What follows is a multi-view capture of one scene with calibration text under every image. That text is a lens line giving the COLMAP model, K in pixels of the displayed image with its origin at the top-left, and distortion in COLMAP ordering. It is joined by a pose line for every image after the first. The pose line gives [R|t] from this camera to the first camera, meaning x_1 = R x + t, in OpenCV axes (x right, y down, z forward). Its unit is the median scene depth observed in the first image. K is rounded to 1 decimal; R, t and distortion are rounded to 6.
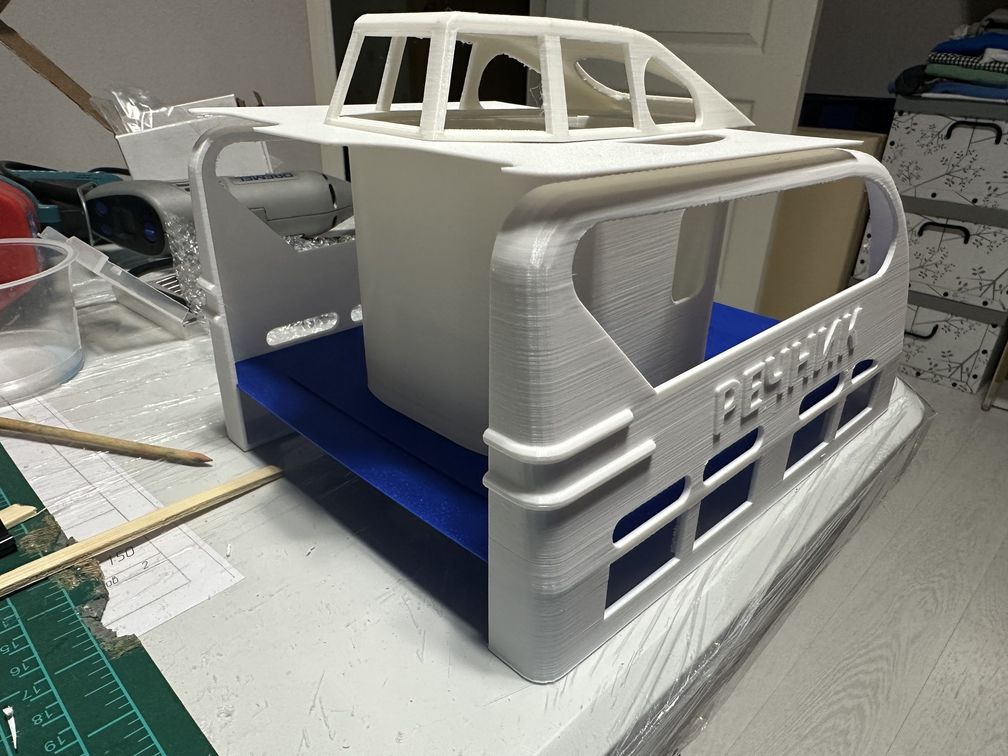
lens RADIAL K [[718.9, 0, 504.0], [0, 718.9, 378.0], [0, 0, 1]] dist [-0.003285, -0.002370]
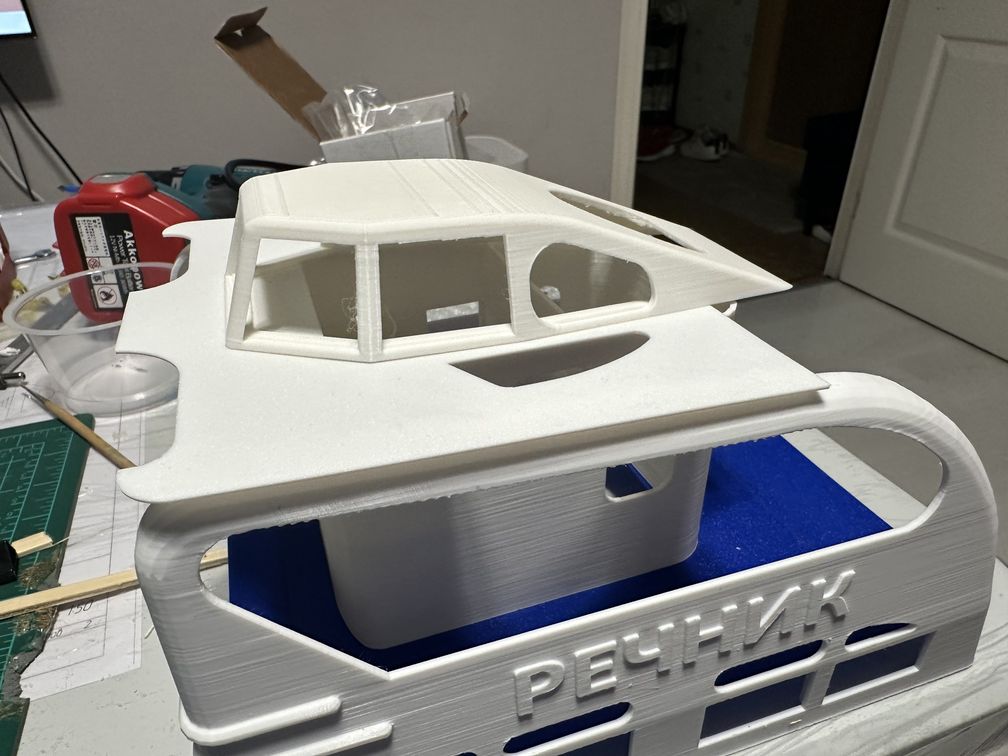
lens RADIAL K [[733.4, 0, 504.0], [0, 733.4, 378.0], [0, 0, 1]] dist [-0.012156, -0.001217]
pose [[0.902938, 0.188052, -0.386444, 0.470460], [-0.158150, 0.981481, 0.108088, -0.350456], [0.399614, -0.036481, 0.915957, 0.195315]]
